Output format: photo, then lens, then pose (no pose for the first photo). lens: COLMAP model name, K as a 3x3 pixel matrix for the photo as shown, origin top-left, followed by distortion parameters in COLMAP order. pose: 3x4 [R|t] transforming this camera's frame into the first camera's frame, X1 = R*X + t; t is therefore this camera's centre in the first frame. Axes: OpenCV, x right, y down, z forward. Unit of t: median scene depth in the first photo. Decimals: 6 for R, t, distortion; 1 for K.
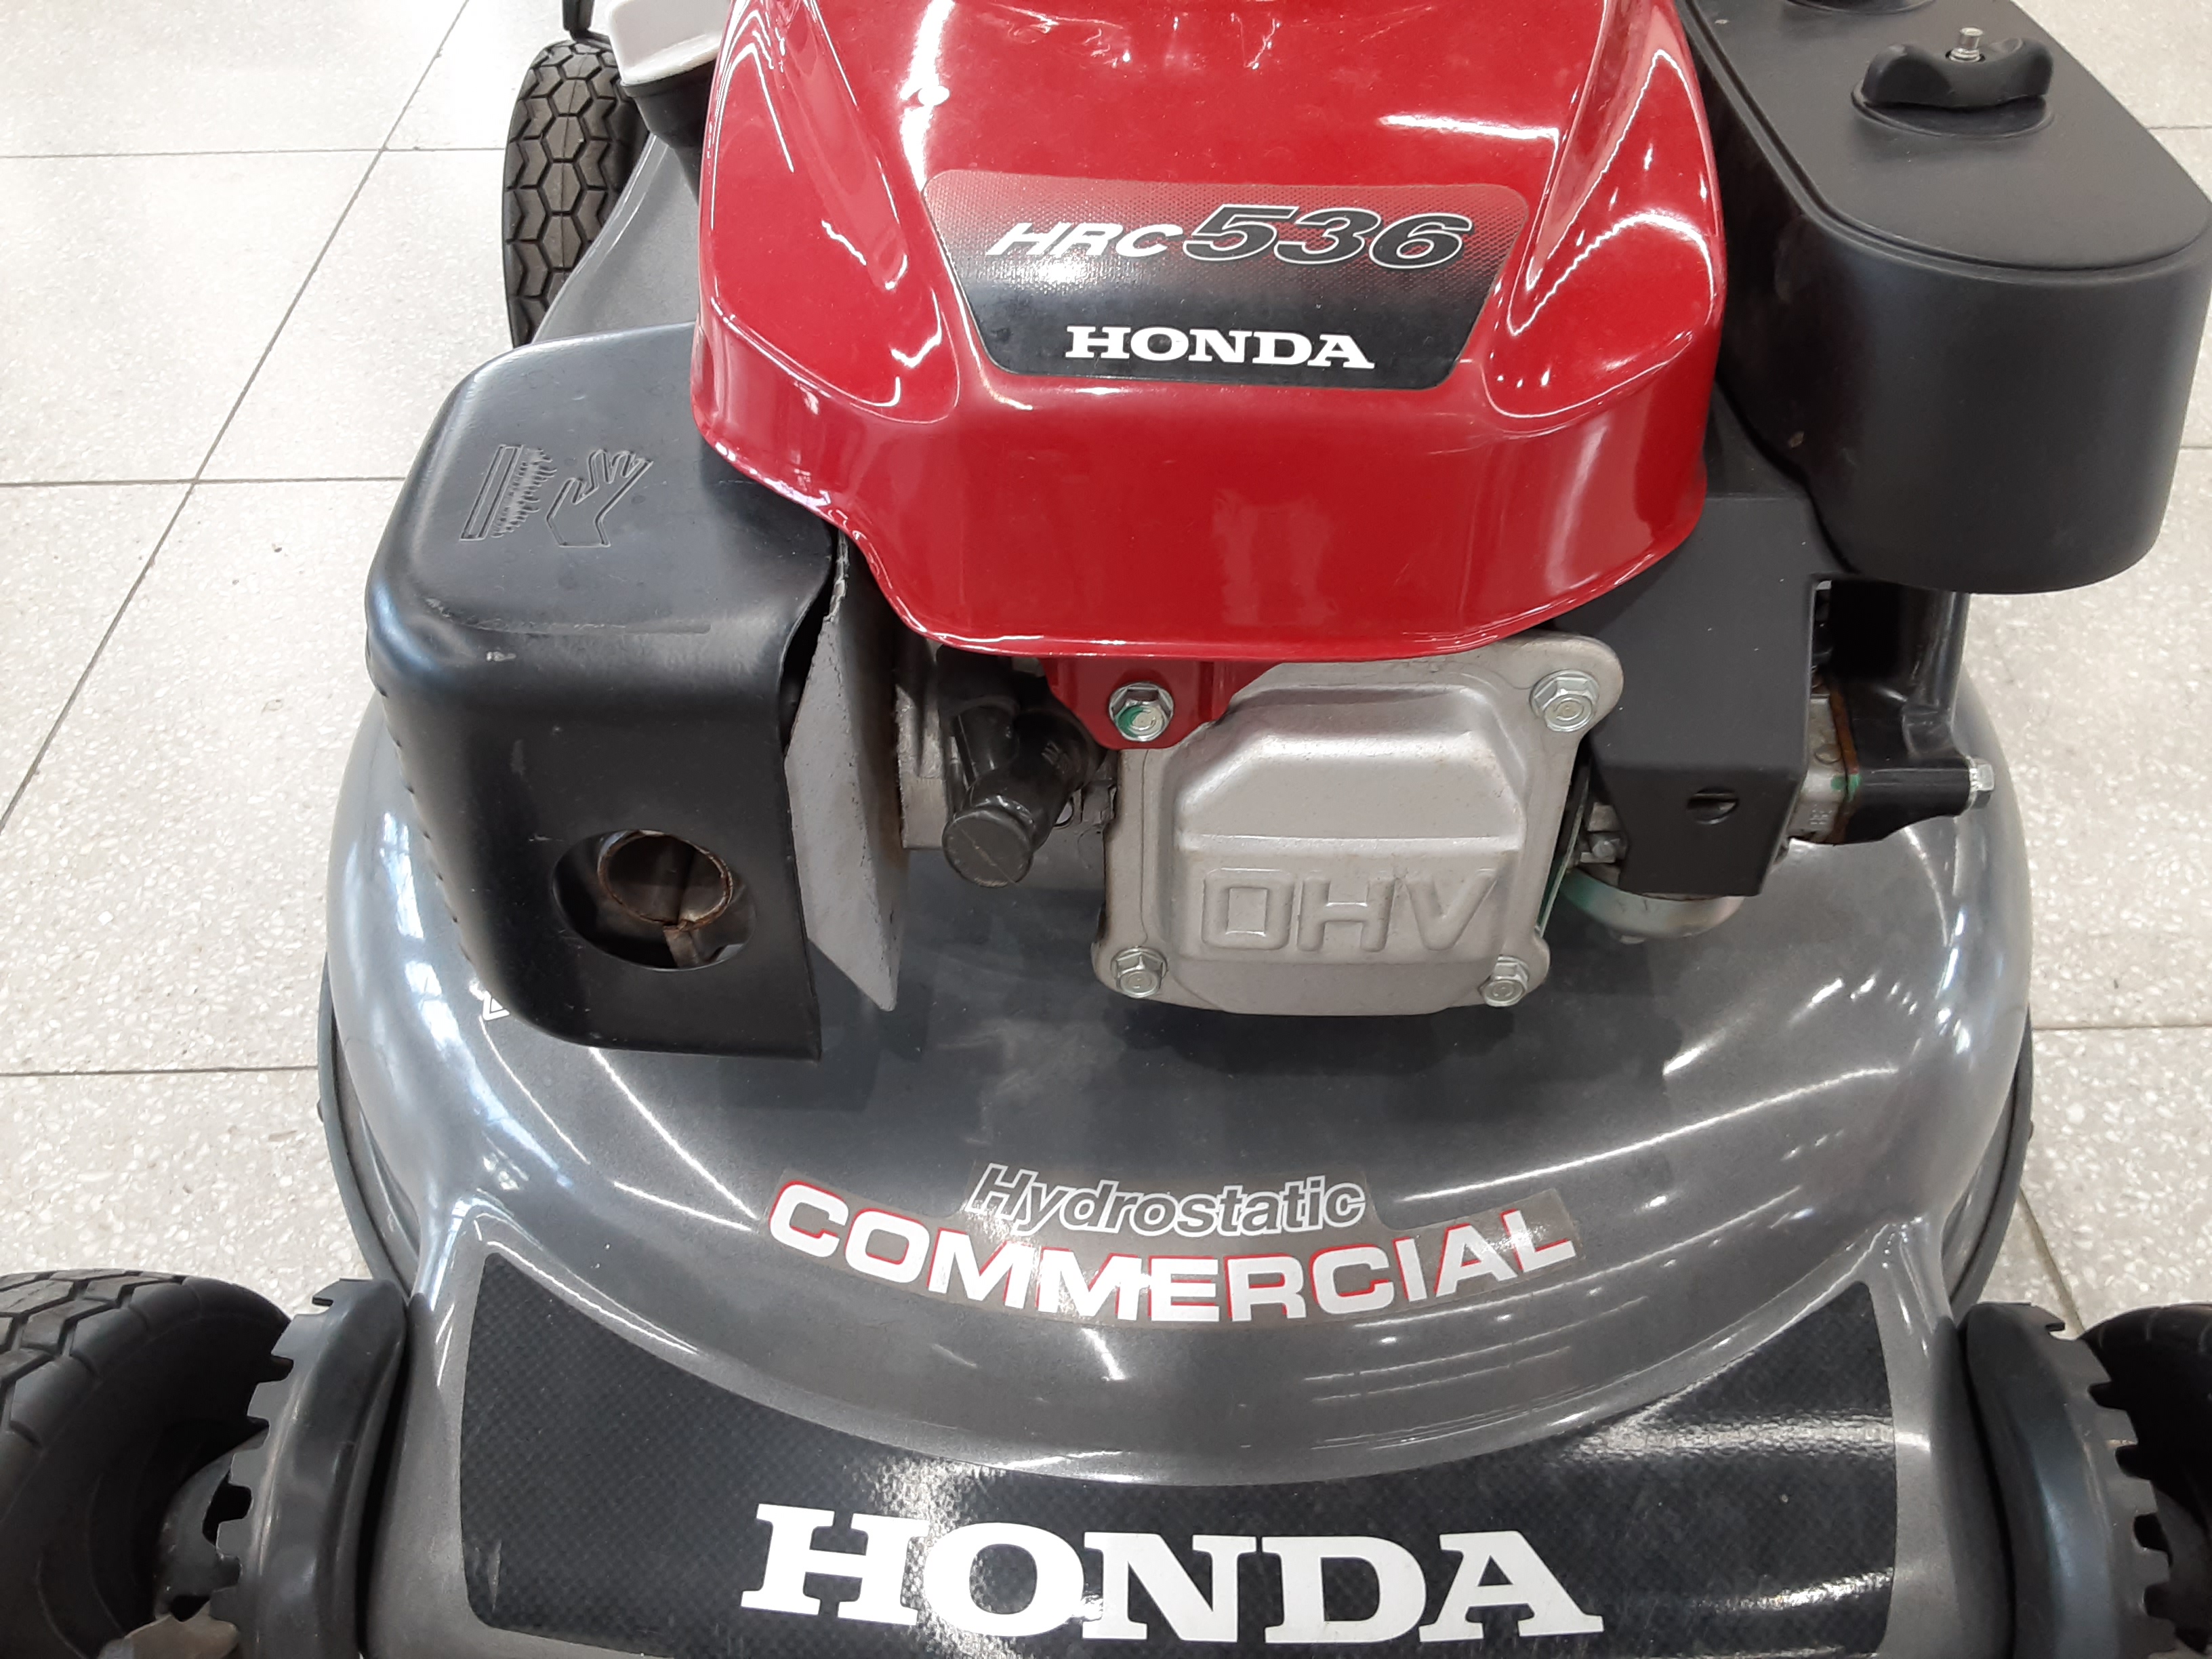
lens RADIAL K [[1783.1, 0, 1102.7], [0, 1783.1, 870.1], [0, 0, 1]] dist [0.122850, -0.213861]
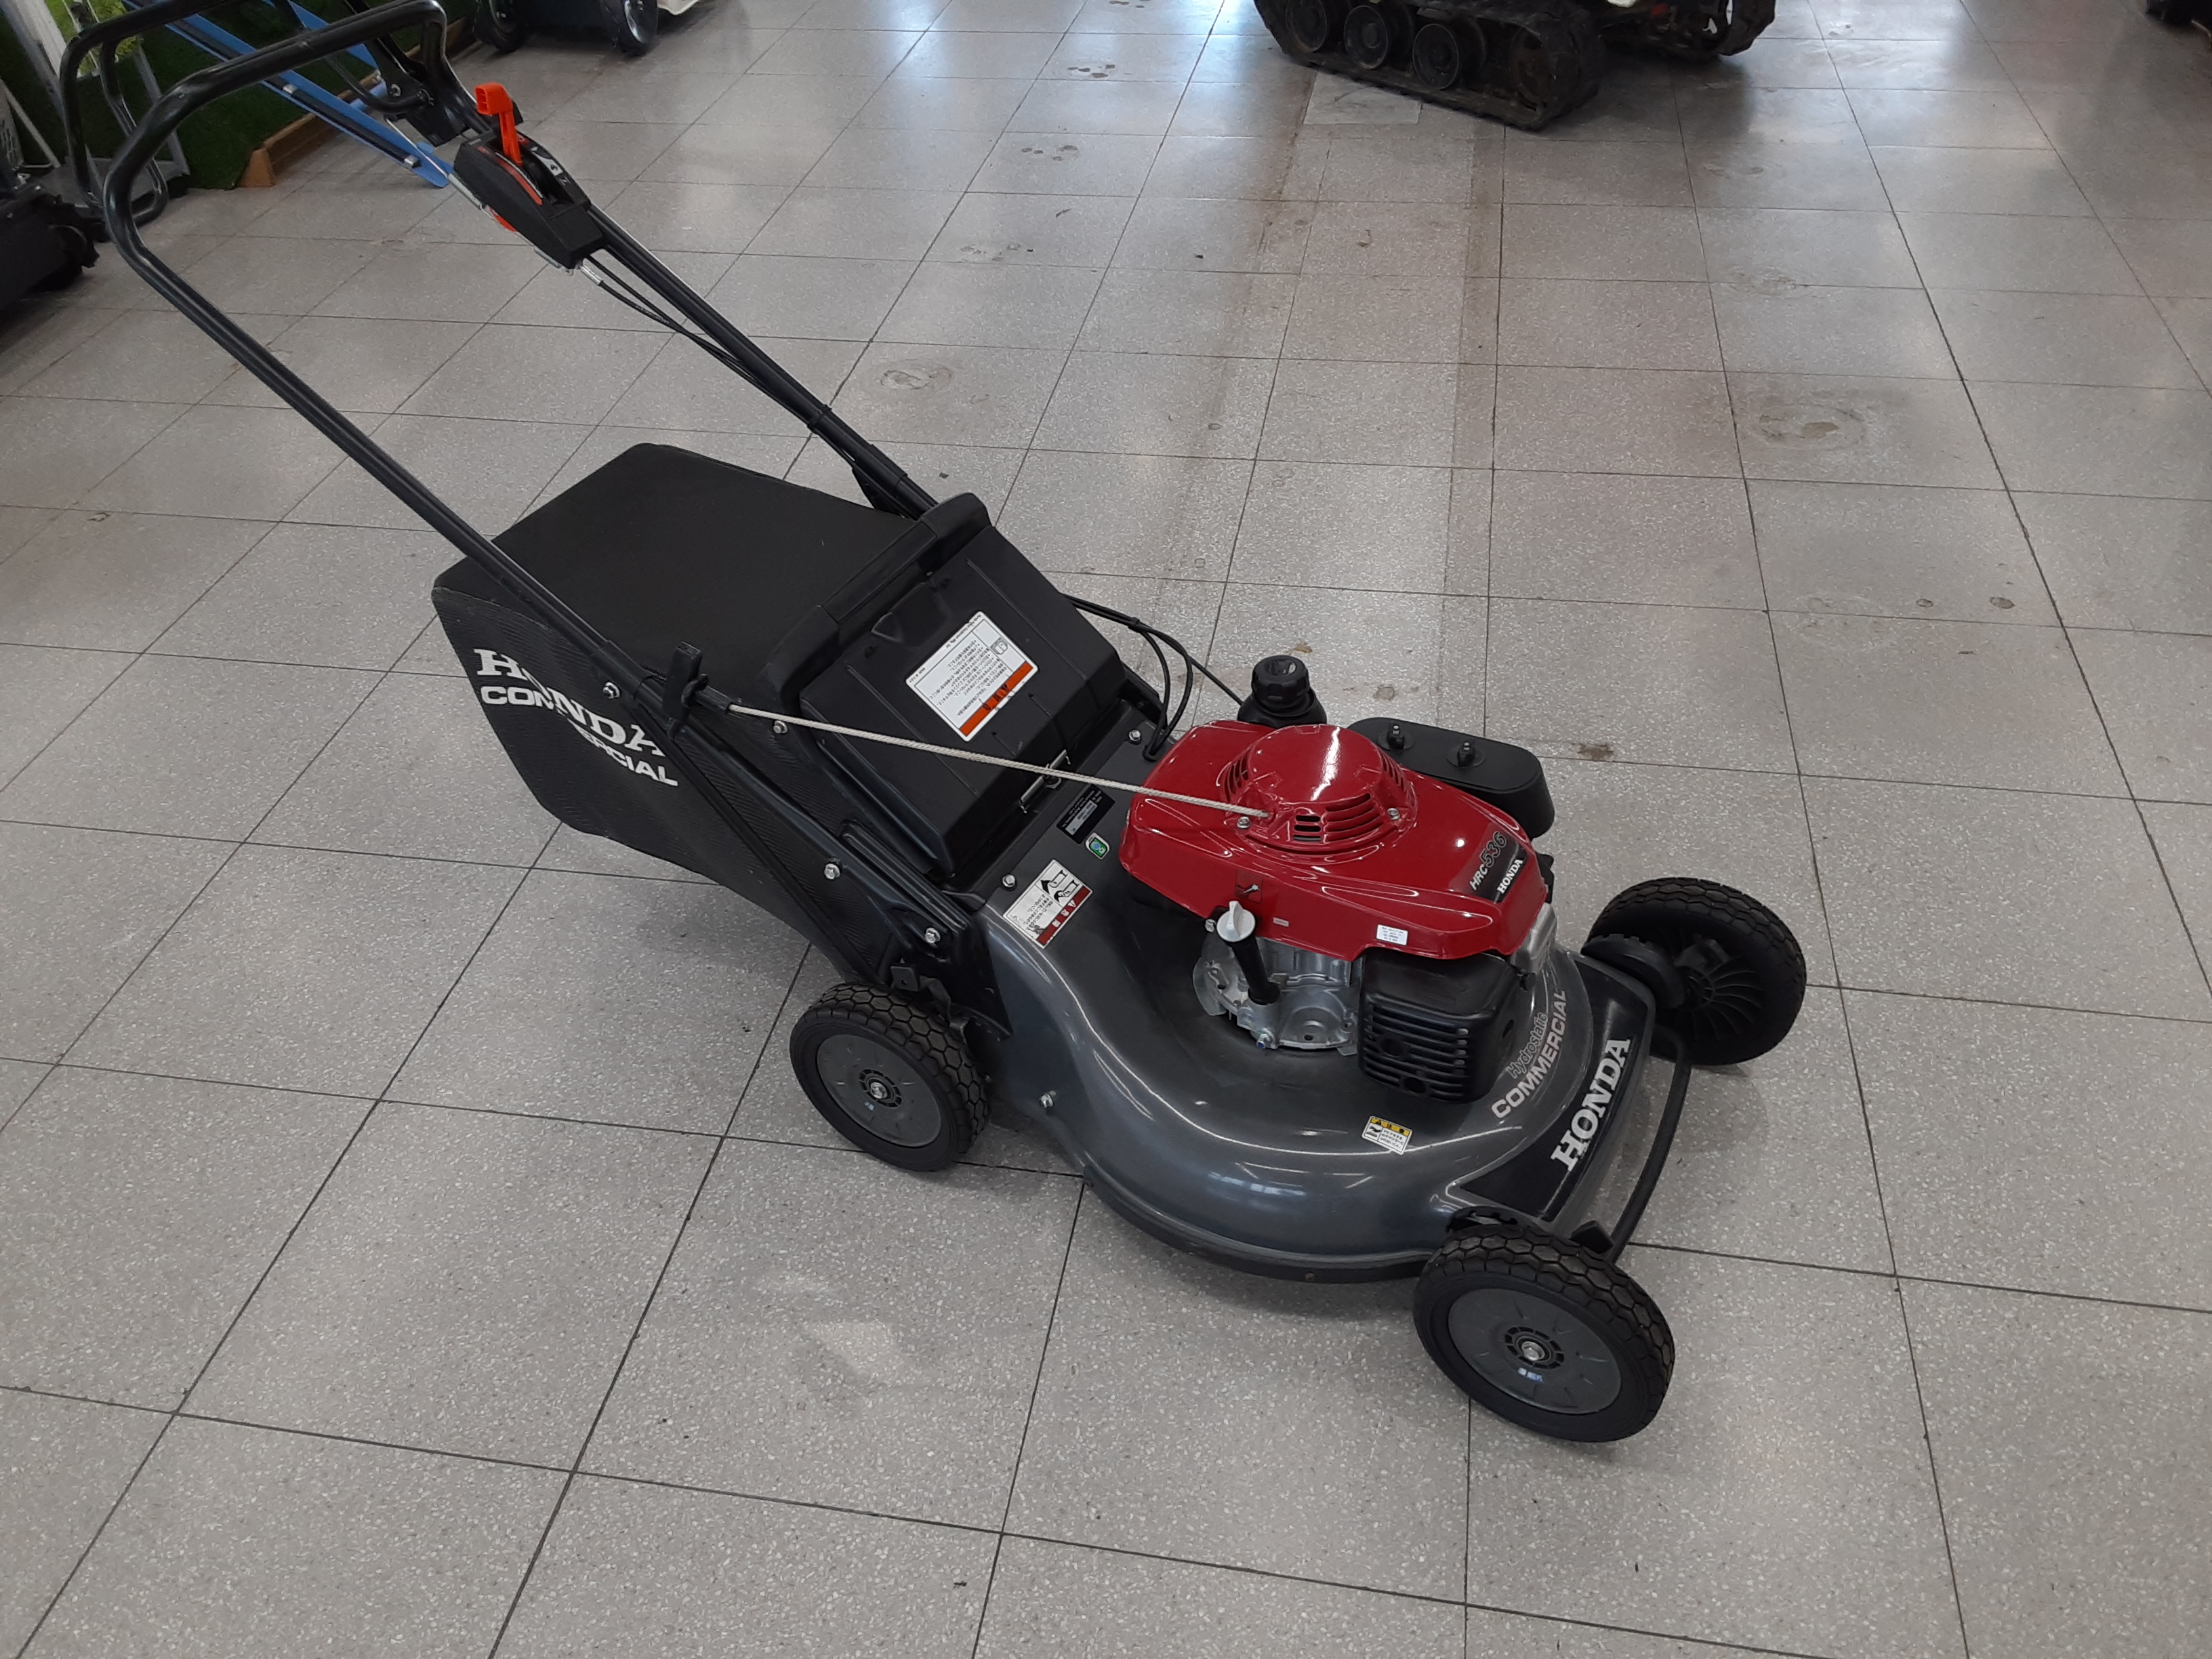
lens RADIAL K [[1783.1, 0, 1102.7], [0, 1783.1, 870.1], [0, 0, 1]] dist [0.122850, -0.213861]
pose [[0.461955, -0.582616, 0.668697, -3.081597], [0.656259, 0.731716, 0.184160, -1.583523], [-0.596591, 0.353765, 0.720367, -1.606782]]
